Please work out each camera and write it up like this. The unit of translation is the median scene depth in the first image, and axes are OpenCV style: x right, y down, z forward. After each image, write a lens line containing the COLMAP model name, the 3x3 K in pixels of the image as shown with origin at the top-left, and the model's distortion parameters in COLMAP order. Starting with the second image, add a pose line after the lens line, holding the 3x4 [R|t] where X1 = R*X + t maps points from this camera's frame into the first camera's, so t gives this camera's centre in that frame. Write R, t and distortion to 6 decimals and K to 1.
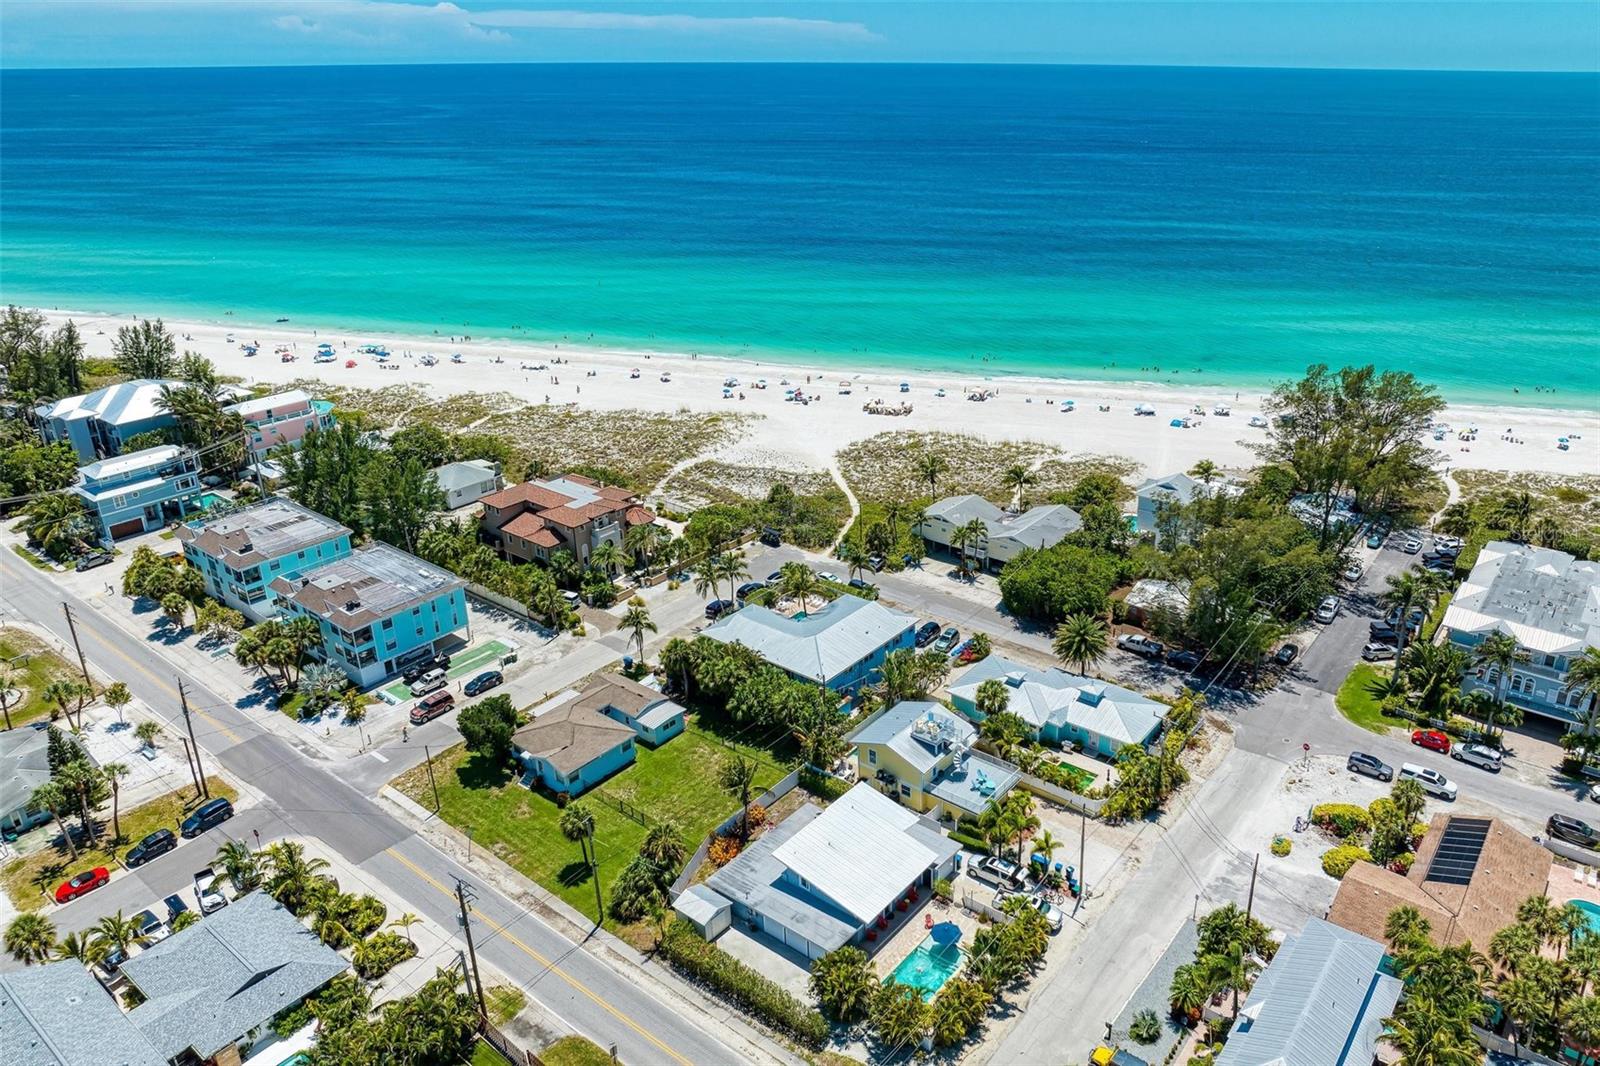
lens RADIAL K [[1092.3, 0, 800.0], [0, 1092.3, 533.0], [0, 0, 1]] dist [-0.008821, -0.002795]
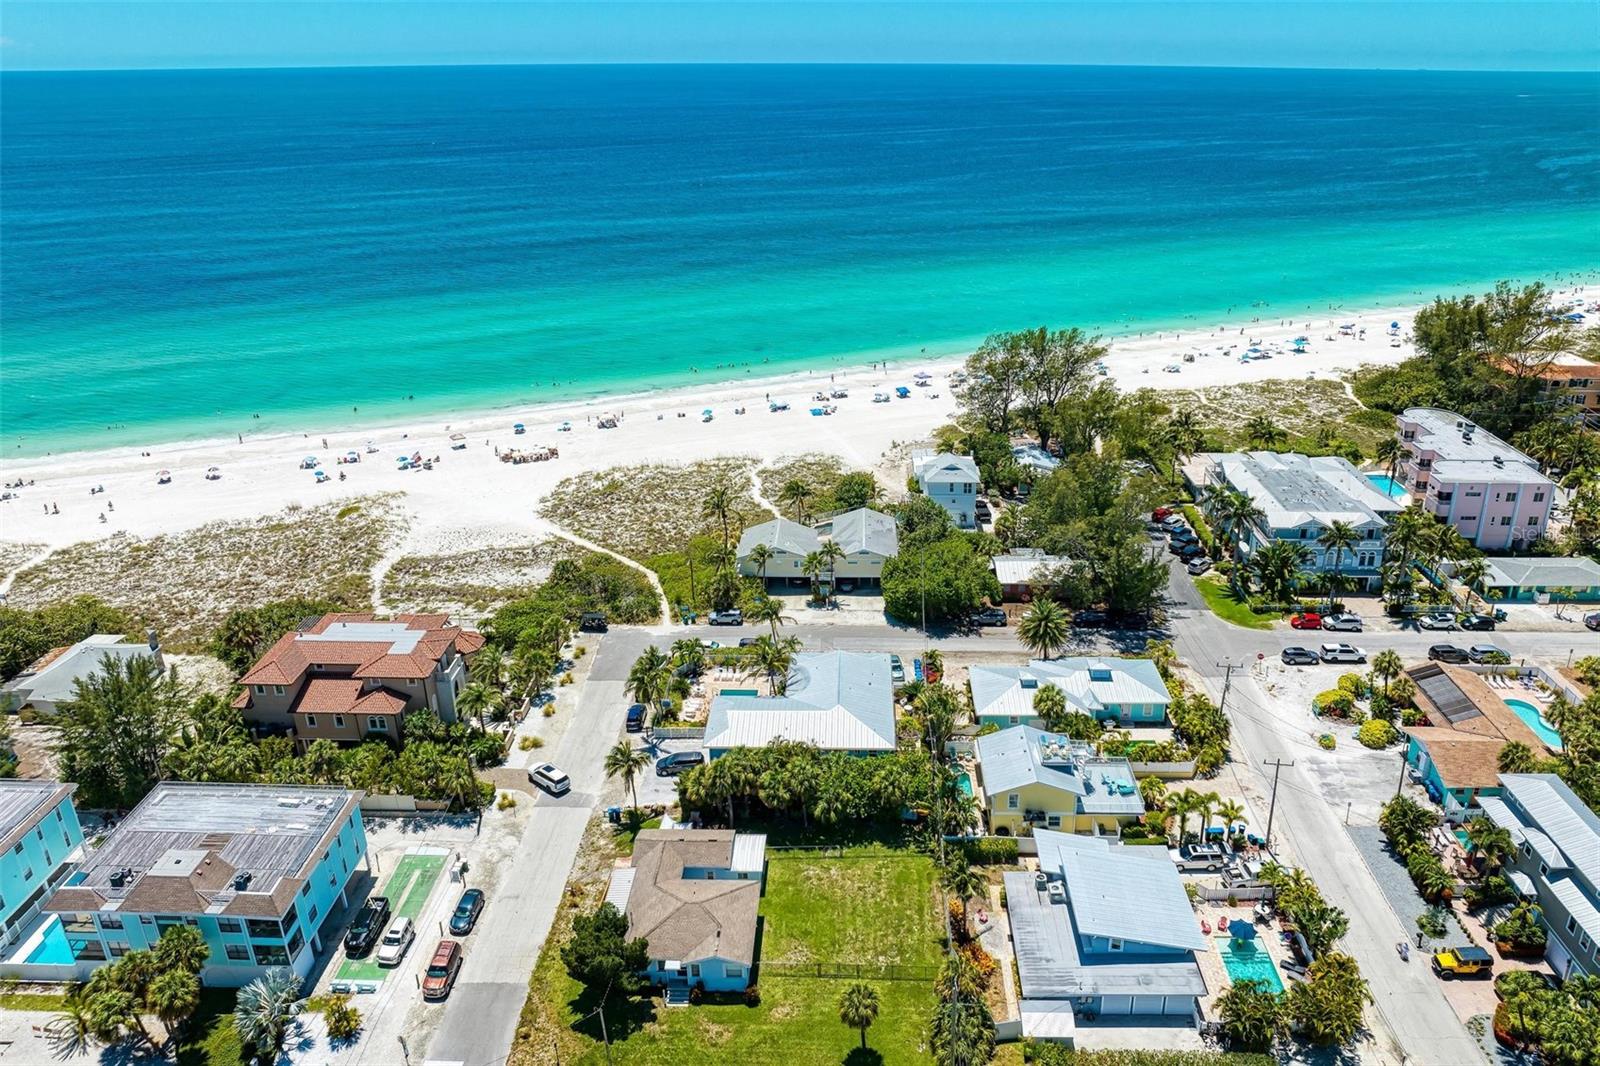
lens RADIAL K [[1137.9, 0, 800.0], [0, 1137.9, 533.0], [0, 0, 1]] dist [-0.015762, -0.002909]
pose [[0.804354, -0.232883, 0.546608, -0.396794], [0.239665, 0.968990, 0.060162, -0.085227], [-0.543669, 0.082611, 0.835224, 0.188286]]
